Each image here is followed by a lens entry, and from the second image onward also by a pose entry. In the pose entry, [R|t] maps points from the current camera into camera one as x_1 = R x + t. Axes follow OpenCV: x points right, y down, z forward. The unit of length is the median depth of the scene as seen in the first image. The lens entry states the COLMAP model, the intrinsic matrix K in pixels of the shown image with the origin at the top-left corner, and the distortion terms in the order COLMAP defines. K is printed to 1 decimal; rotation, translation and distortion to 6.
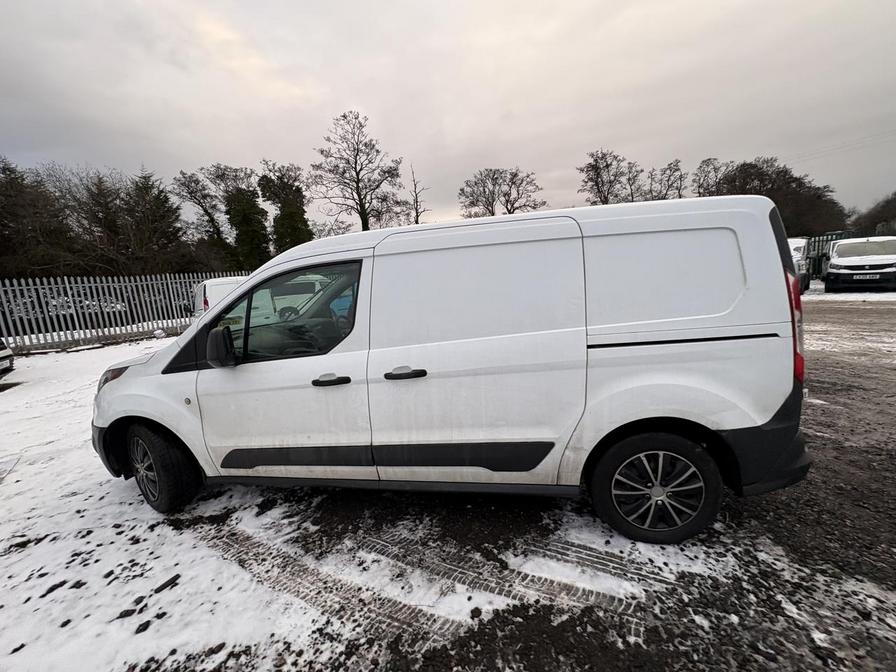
lens RADIAL K [[355.3, 0, 446.5], [0, 355.3, 335.4], [0, 0, 1]] dist [-0.000147, 0.000294]
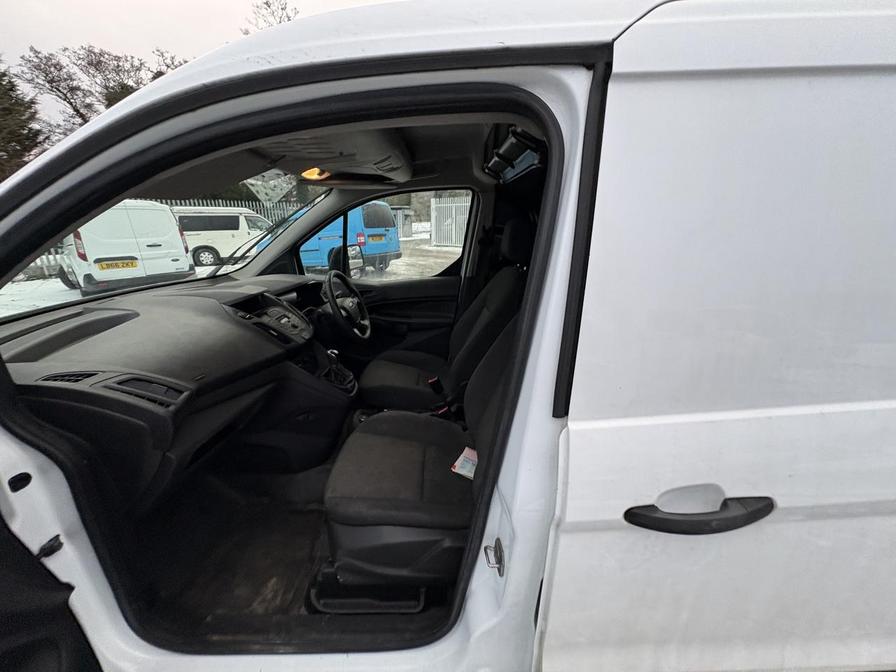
lens RADIAL K [[355.3, 0, 445.8], [0, 355.3, 336.3], [0, 0, 1]] dist [-0.000147, 0.000294]
pose [[0.984790, 0.009867, 0.173467, -0.027022], [-0.034399, 0.989695, 0.138995, -0.004837], [-0.170308, -0.142848, 0.974982, 0.055091]]
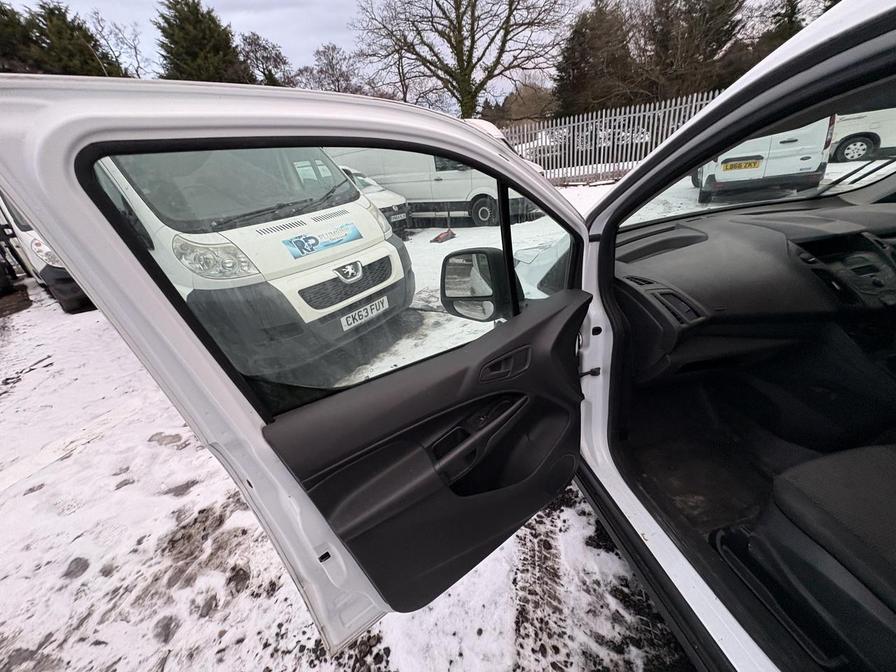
lens RADIAL K [[355.3, 0, 449.1], [0, 355.3, 335.1], [0, 0, 1]] dist [-0.000147, 0.000294]
pose [[0.351407, 0.434262, -0.829415, -0.021410], [-0.040856, 0.892186, 0.449817, -0.009002], [0.935331, -0.124182, 0.331262, 0.051092]]
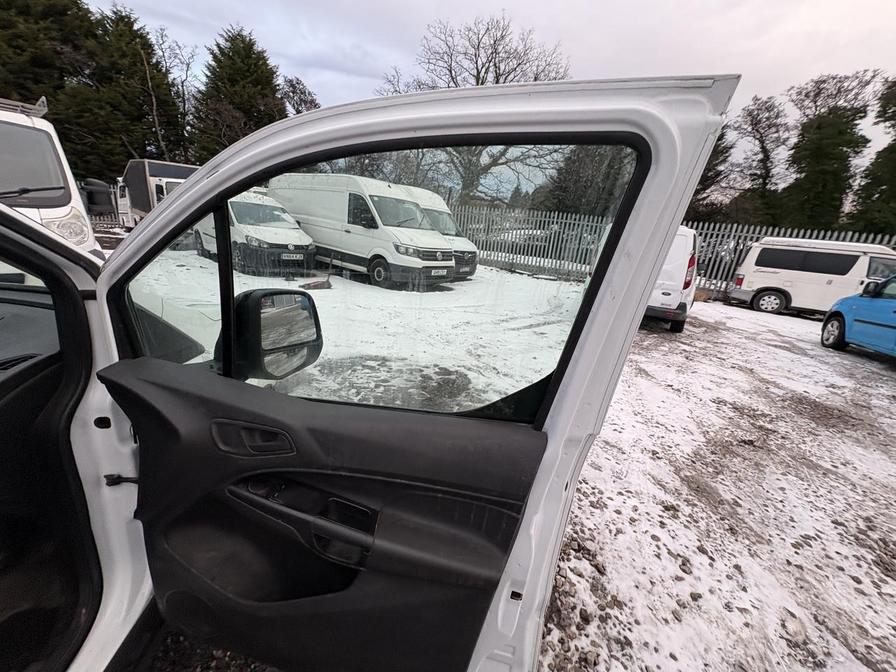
lens RADIAL K [[355.3, 0, 451.7], [0, 355.3, 336.0], [0, 0, 1]] dist [-0.000147, 0.000294]
pose [[0.272841, 0.371767, -0.887326, -0.011913], [-0.263237, 0.915971, 0.302827, -0.023793], [0.925345, 0.150953, 0.347777, 0.152829]]
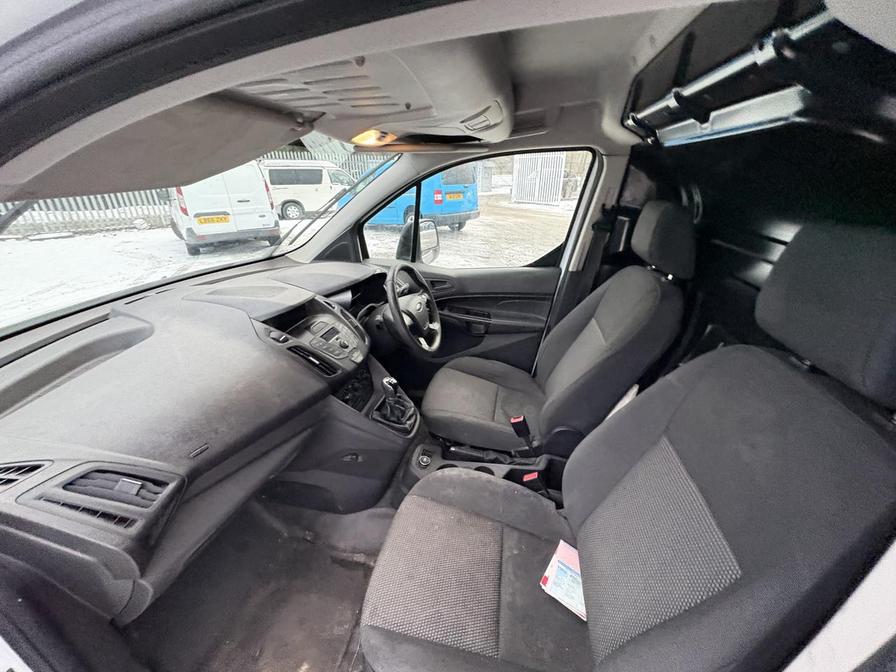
lens RADIAL K [[355.3, 0, 447.7], [0, 355.3, 334.6], [0, 0, 1]] dist [-0.000147, 0.000294]
pose [[0.997074, 0.075890, -0.009189, -0.027840], [-0.070910, 0.963085, 0.259691, -0.010501], [0.028557, -0.258280, 0.965648, 0.071215]]
